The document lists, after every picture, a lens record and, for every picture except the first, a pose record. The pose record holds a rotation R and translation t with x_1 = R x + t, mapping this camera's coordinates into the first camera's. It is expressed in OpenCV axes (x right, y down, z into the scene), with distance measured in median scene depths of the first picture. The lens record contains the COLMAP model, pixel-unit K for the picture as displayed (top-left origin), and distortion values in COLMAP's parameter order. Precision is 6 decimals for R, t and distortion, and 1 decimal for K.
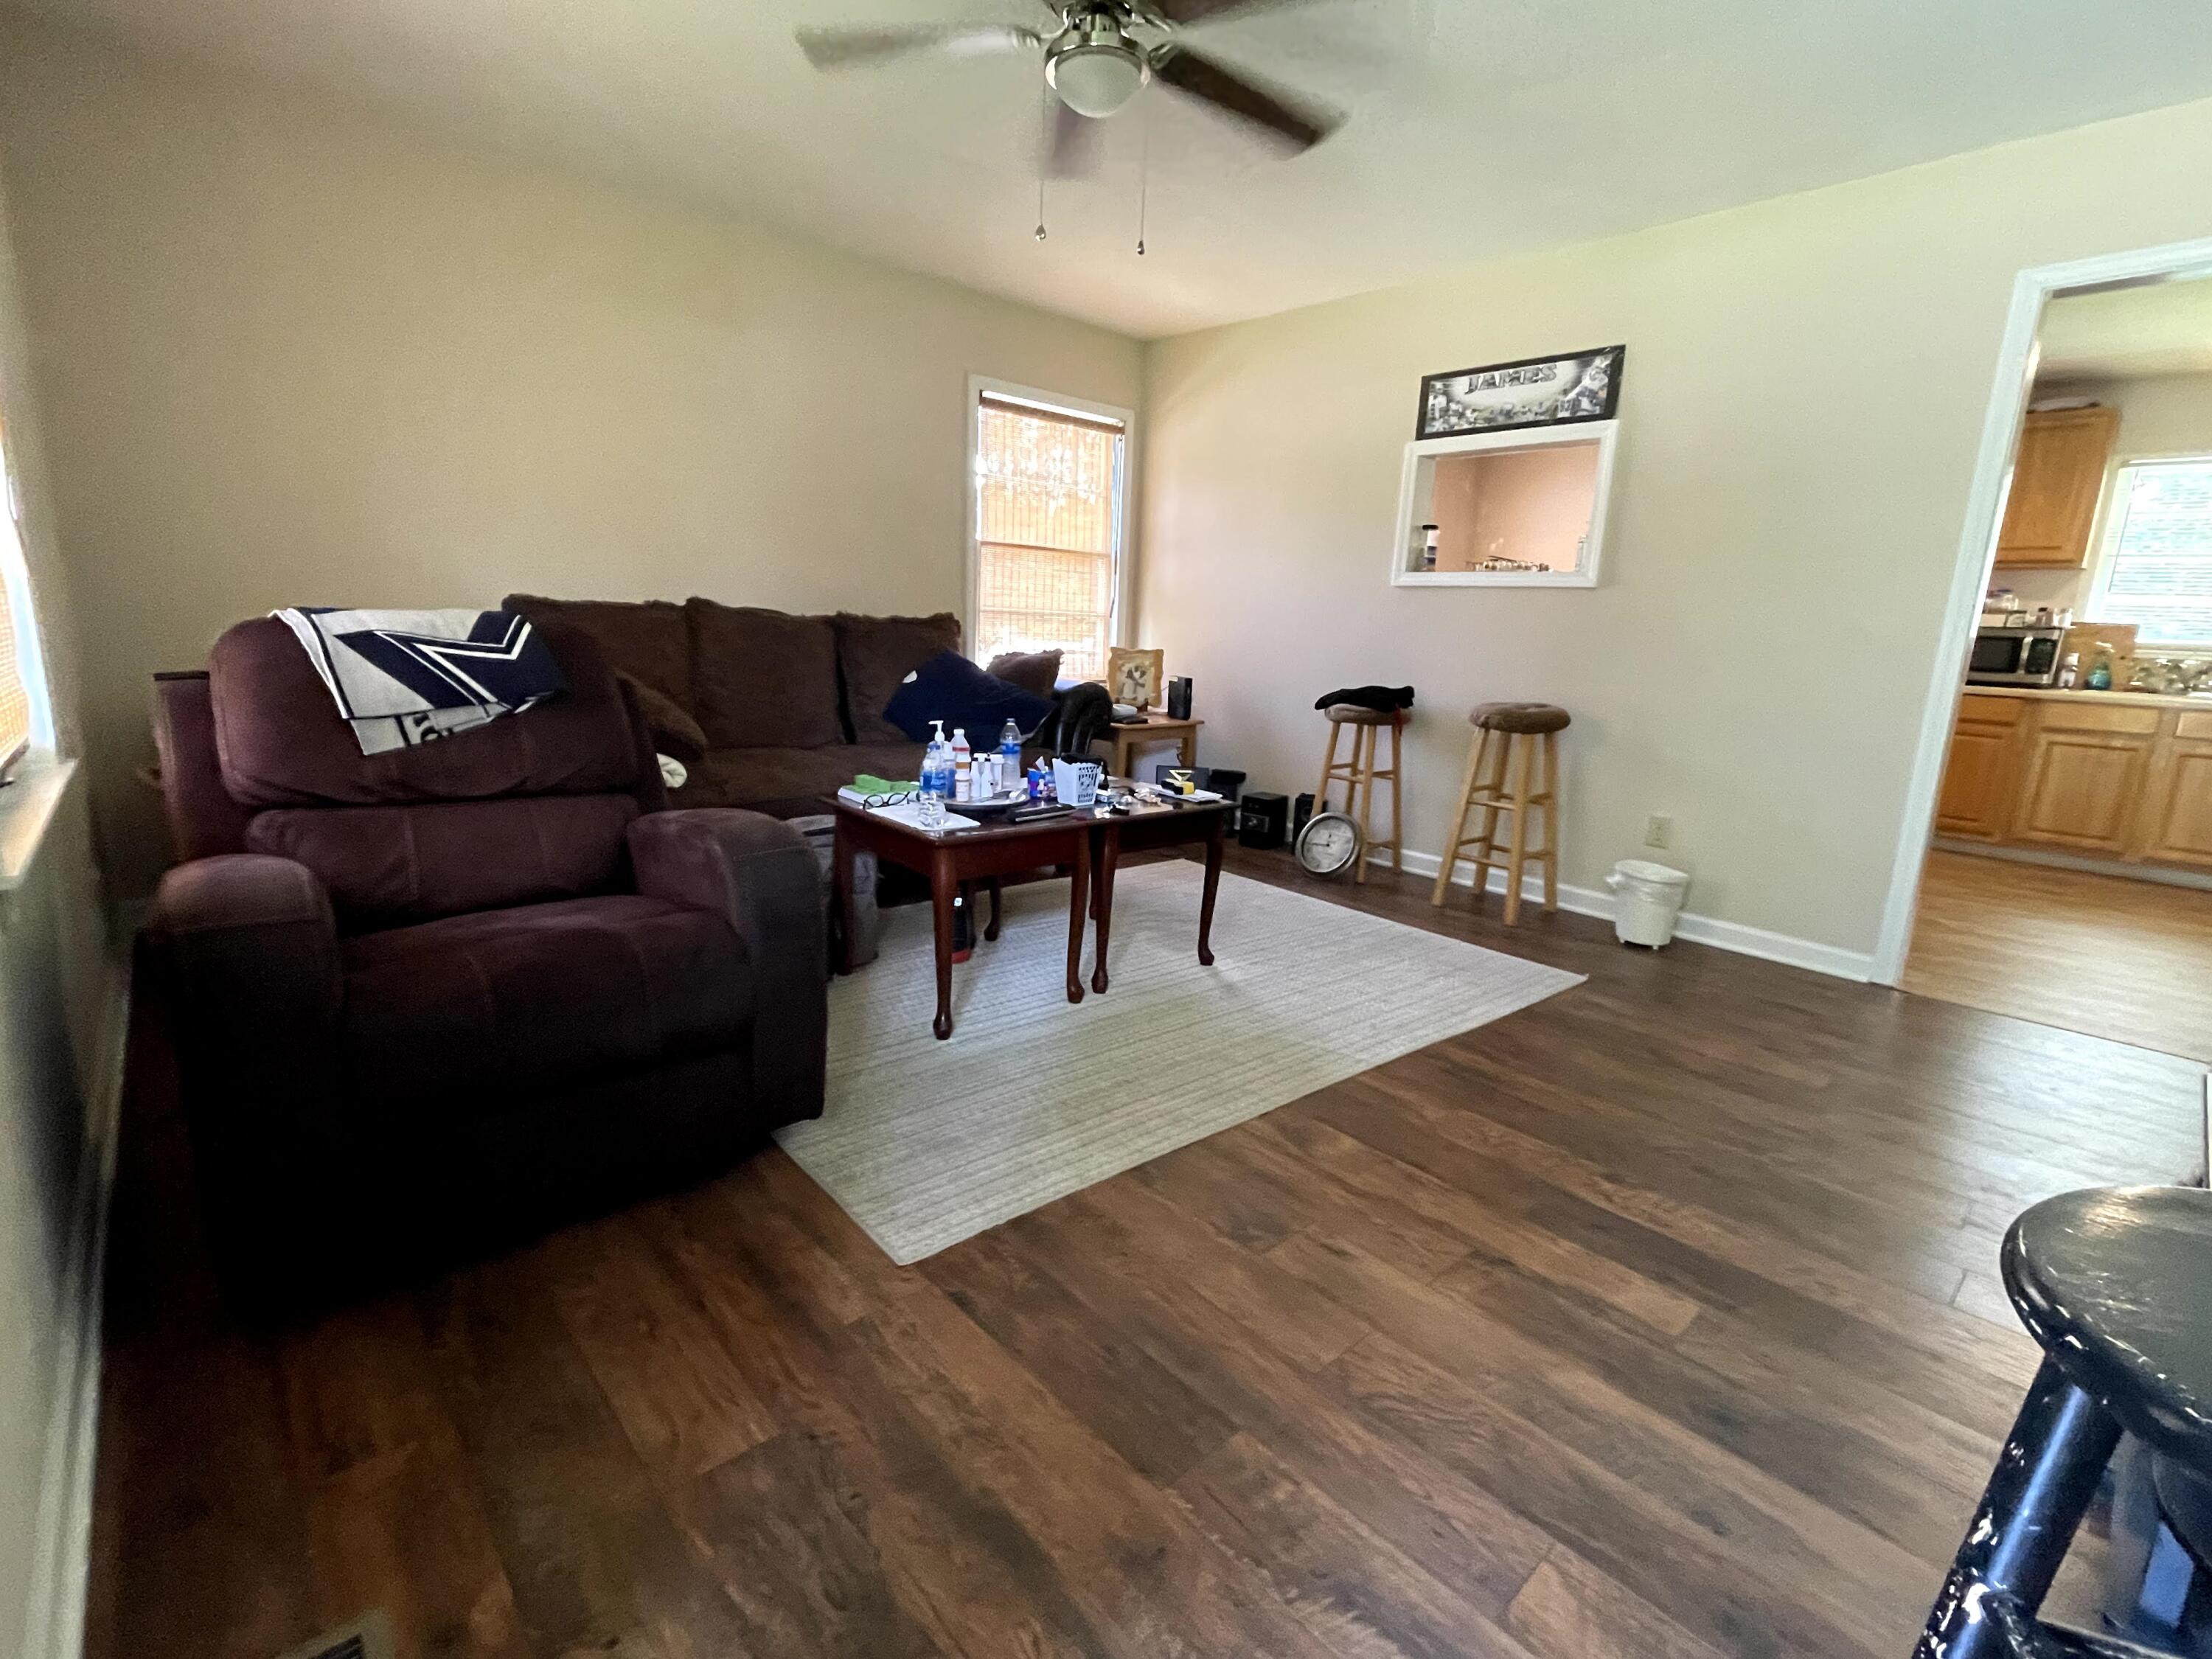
lens RADIAL K [[1018.4, 0, 1090.3], [0, 1018.4, 821.6], [0, 0, 1]] dist [-0.011251, 0.000129]
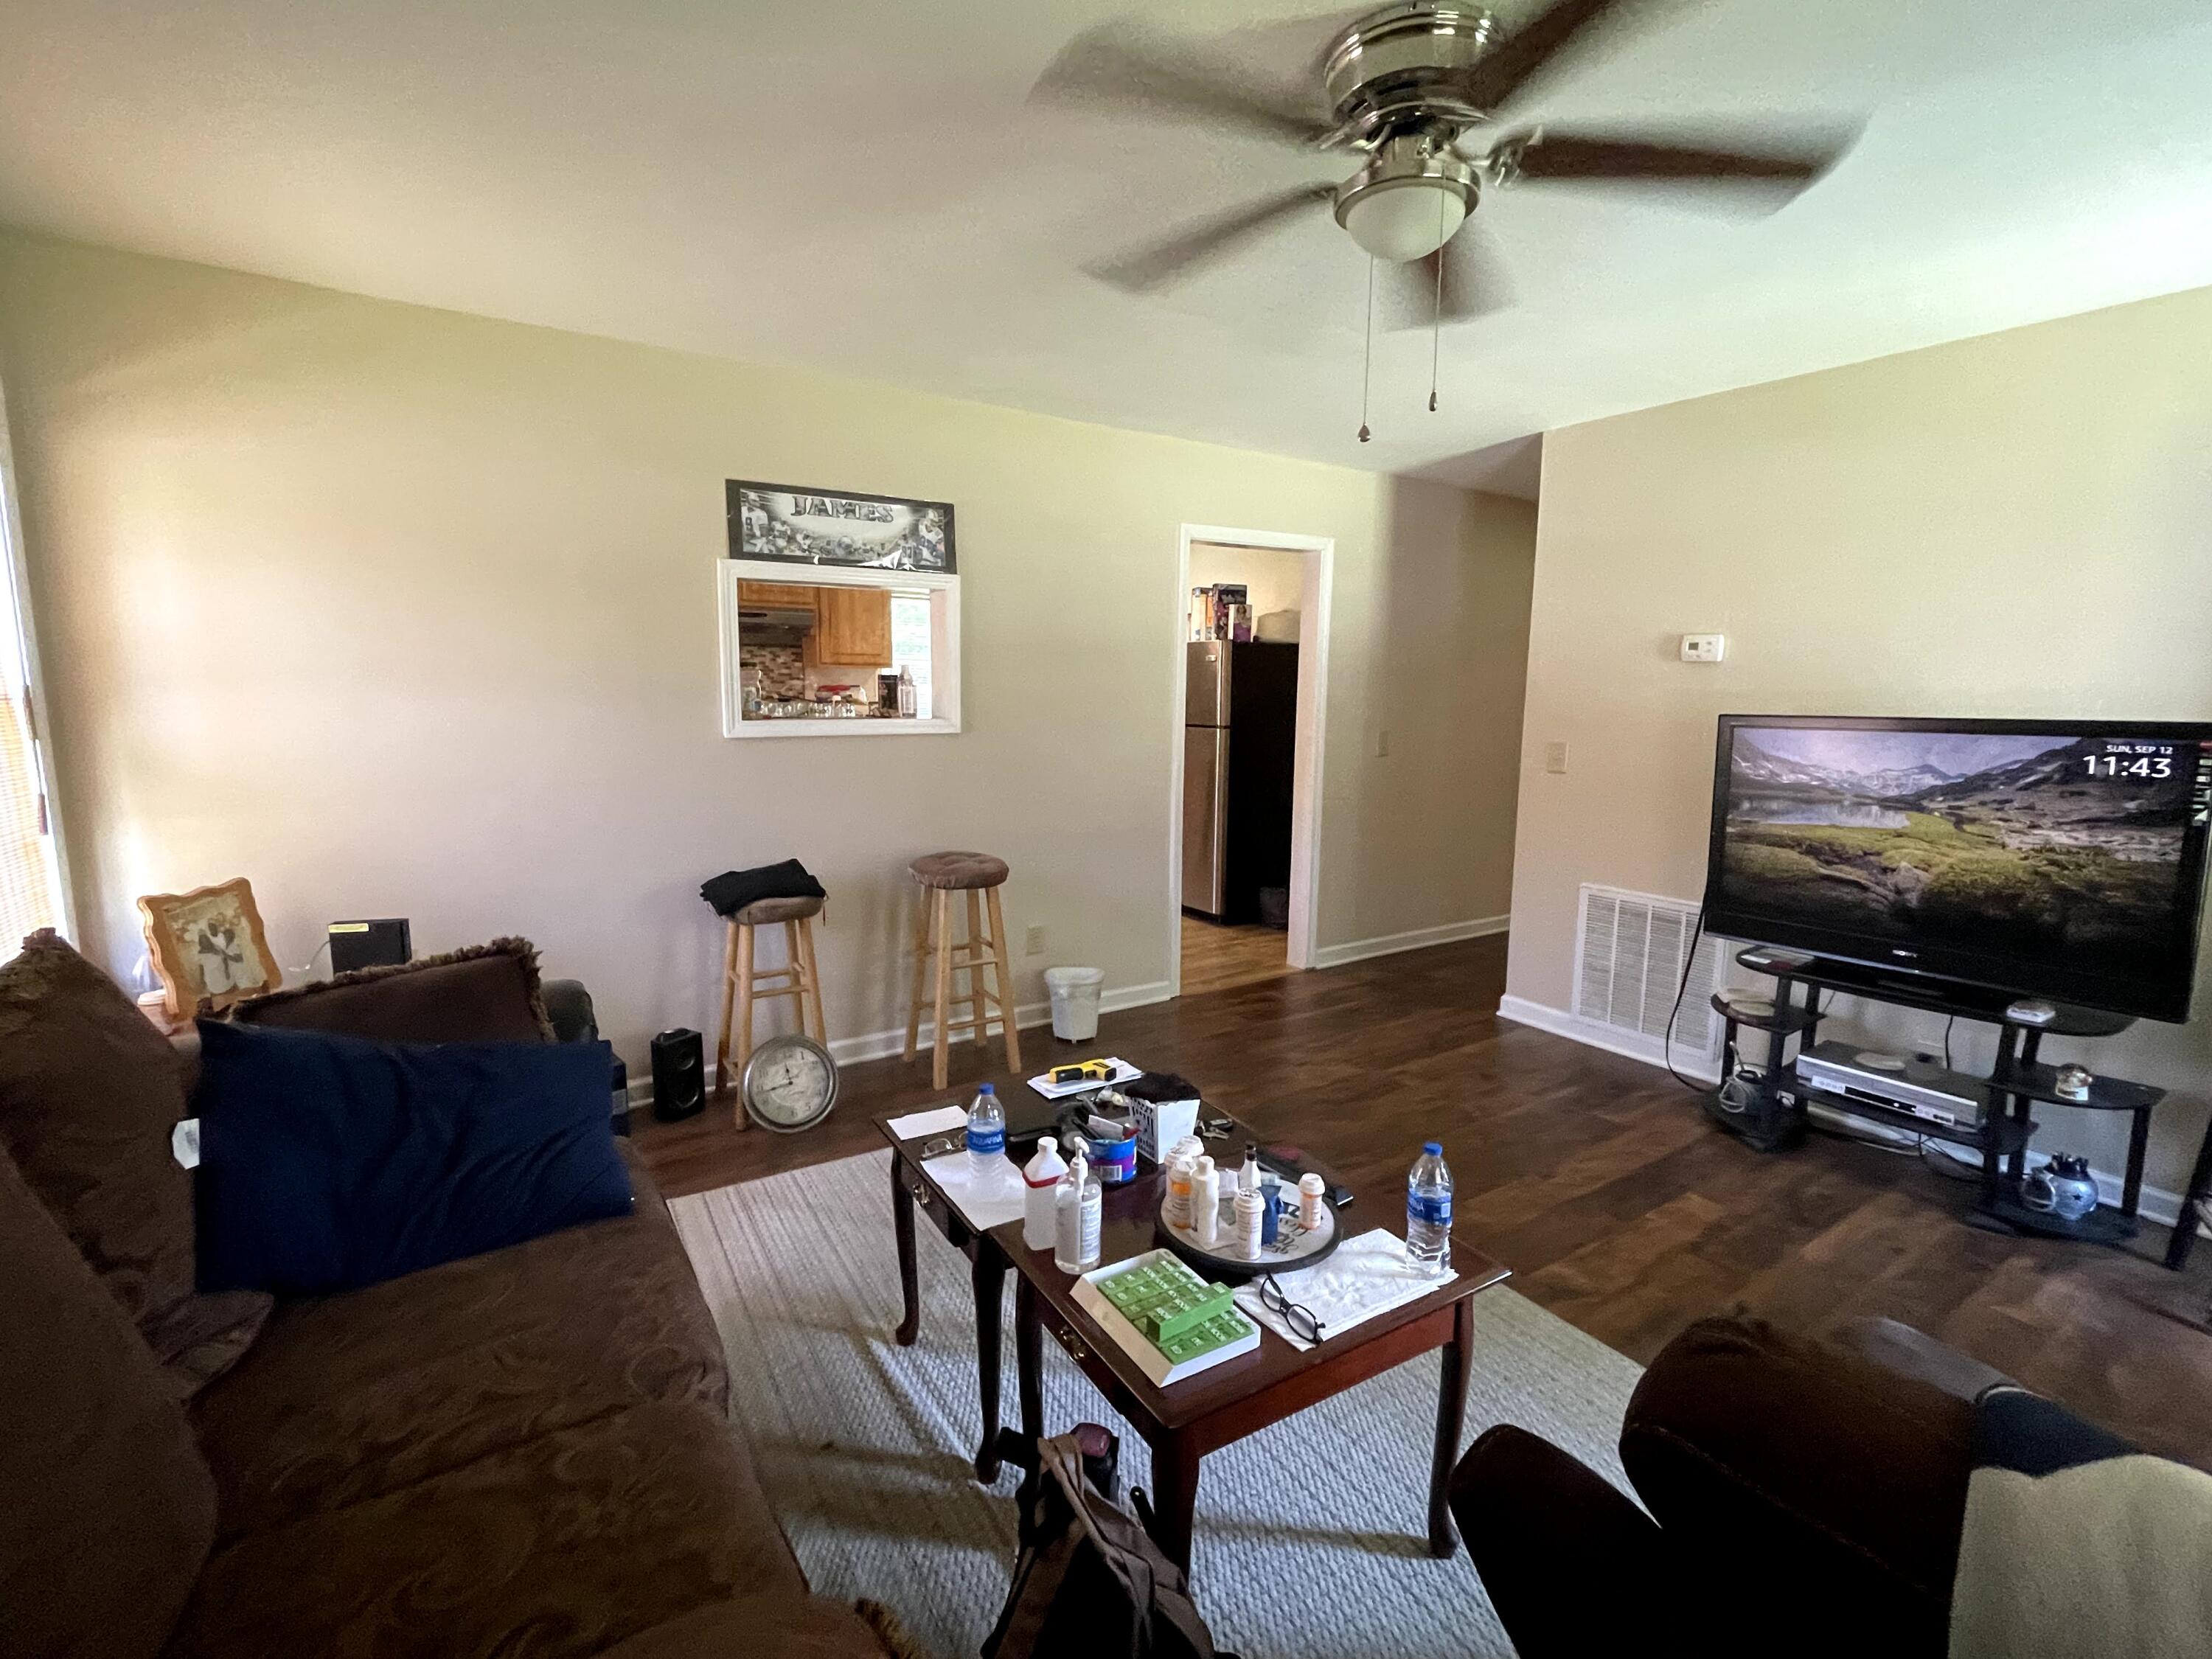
lens RADIAL K [[1018.4, 0, 1083.5], [0, 1018.4, 829.1], [0, 0, 1]] dist [-0.011251, 0.000129]
pose [[0.142579, -0.183725, 0.972582, -0.499817], [0.192330, 0.969034, 0.154860, -0.267558], [-0.970917, 0.164977, 0.173499, 0.701482]]
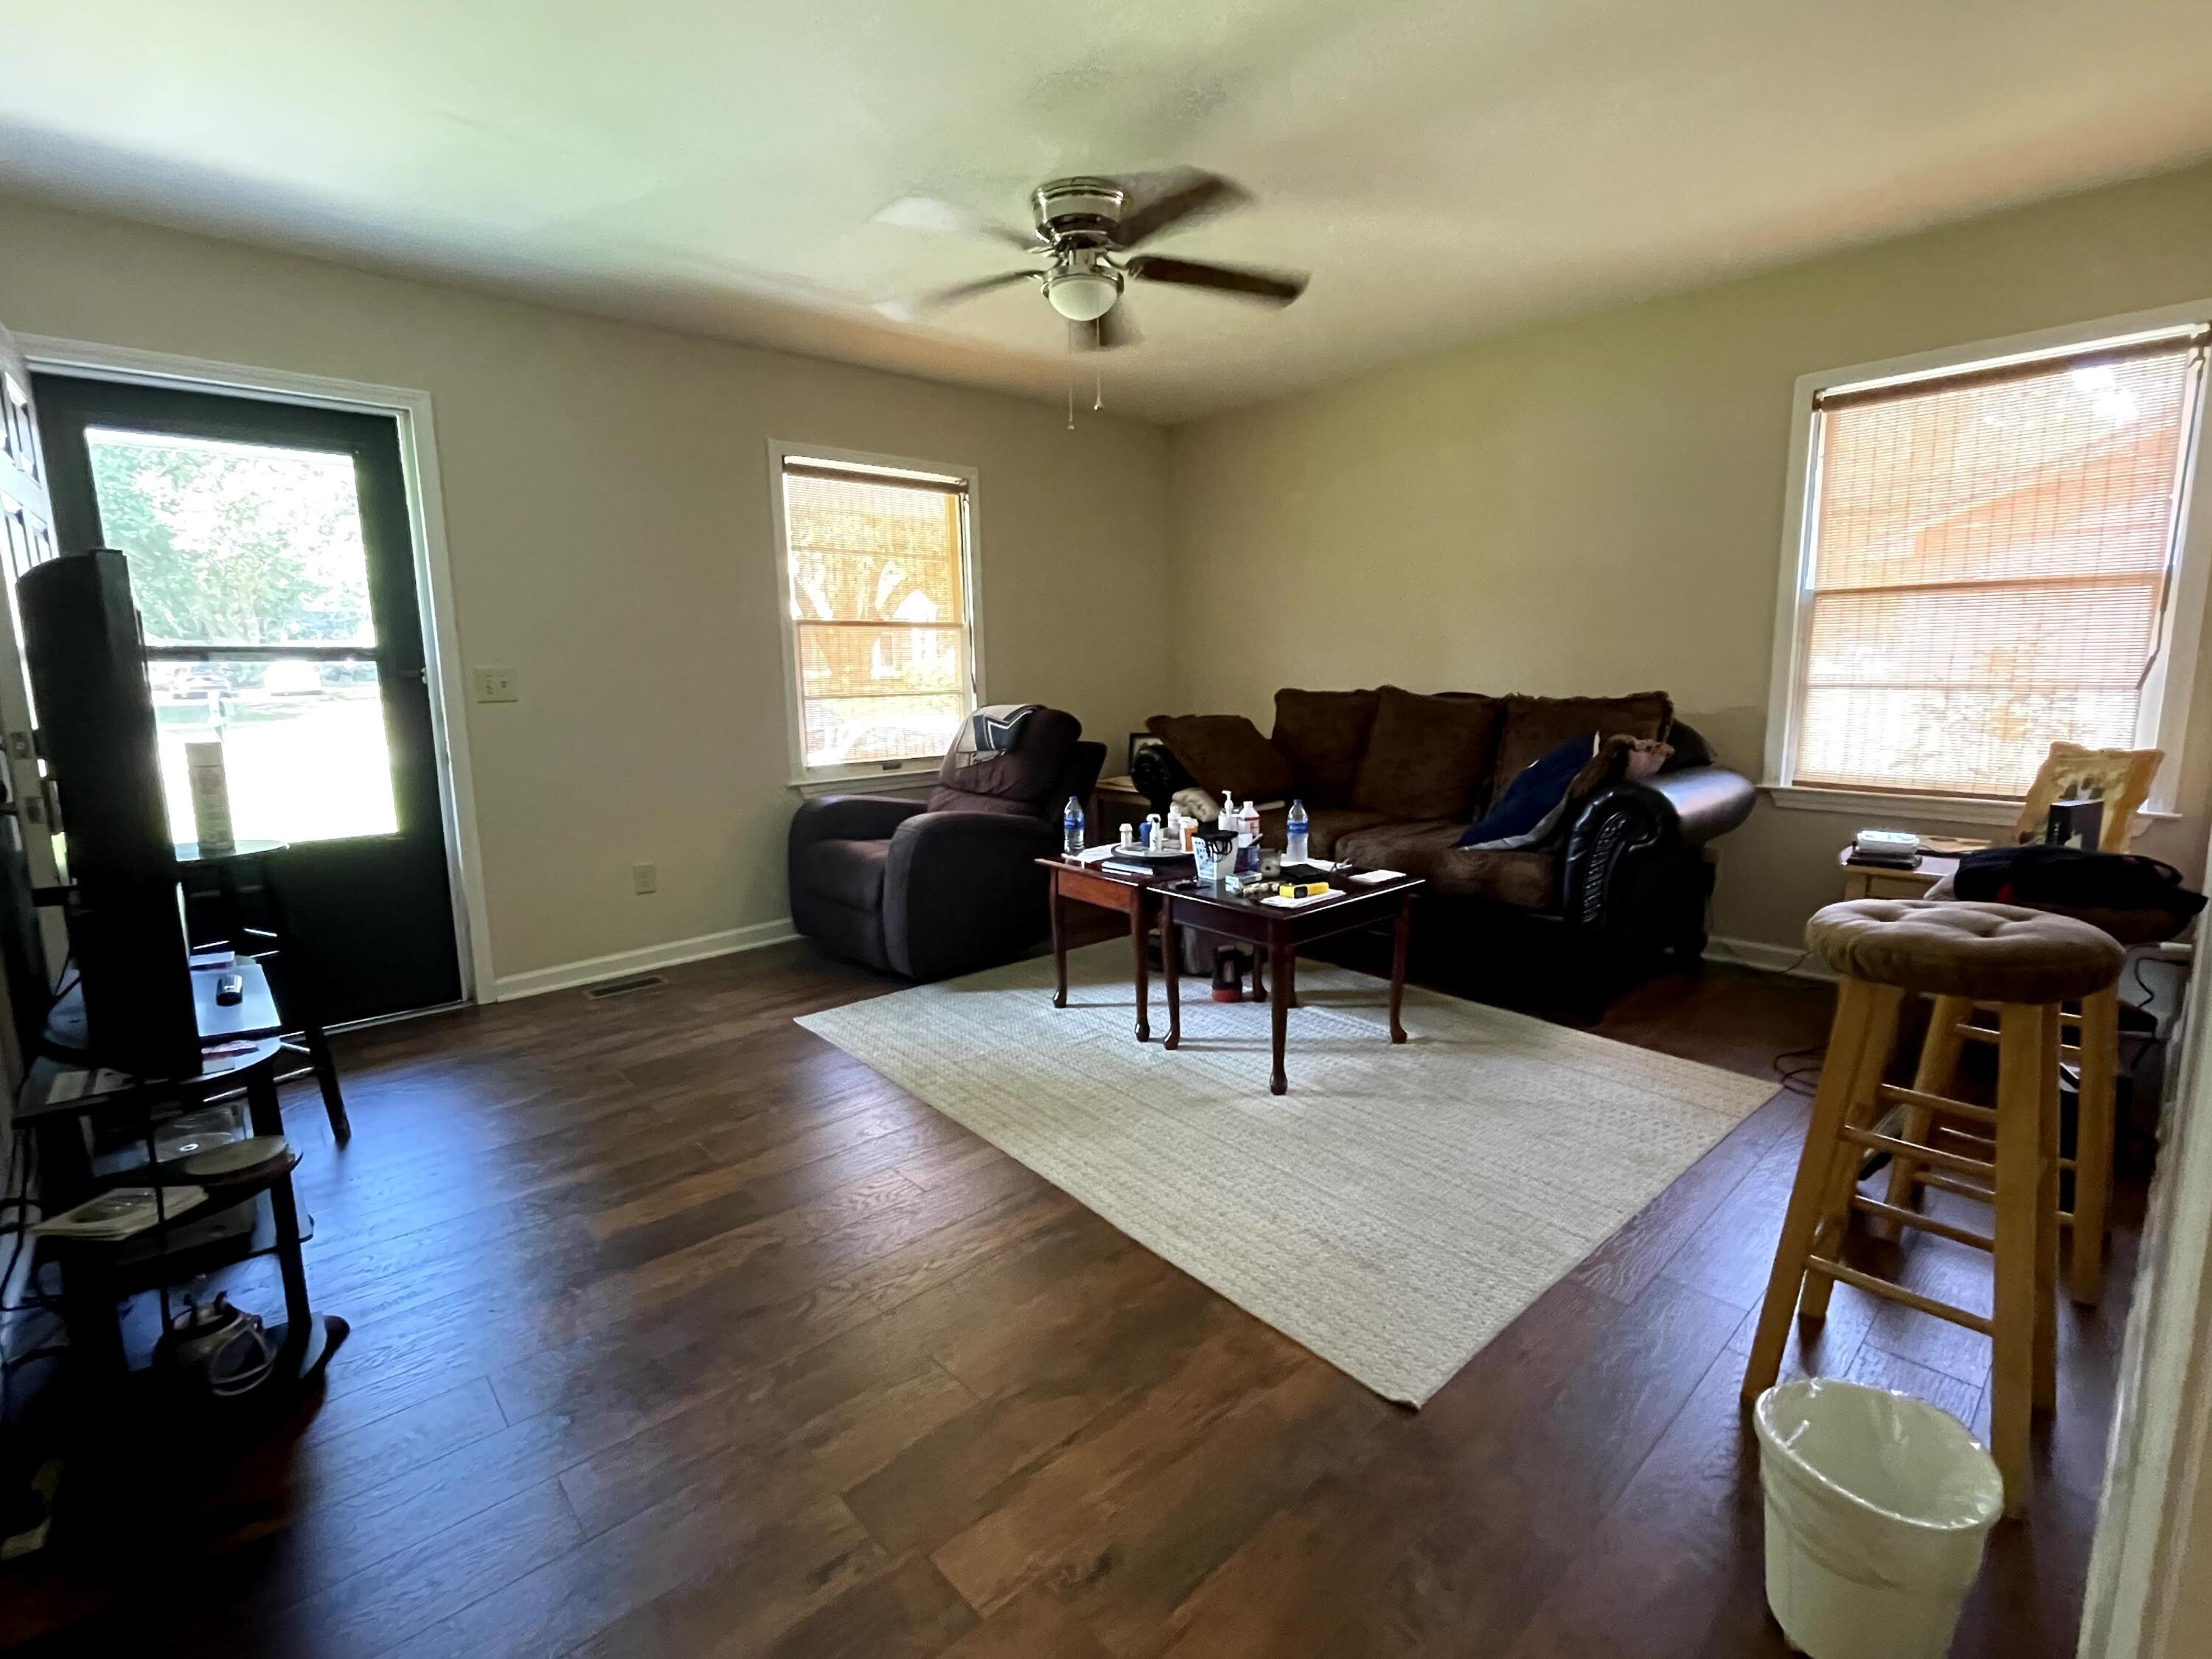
lens RADIAL K [[1018.4, 0, 1111.1], [0, 1018.4, 810.8], [0, 0, 1]] dist [-0.011251, 0.000129]
pose [[0.000353, 0.102535, -0.994729, 0.801746], [-0.180256, 0.978442, 0.100792, -0.133599], [0.983620, 0.179270, 0.018828, 0.662850]]
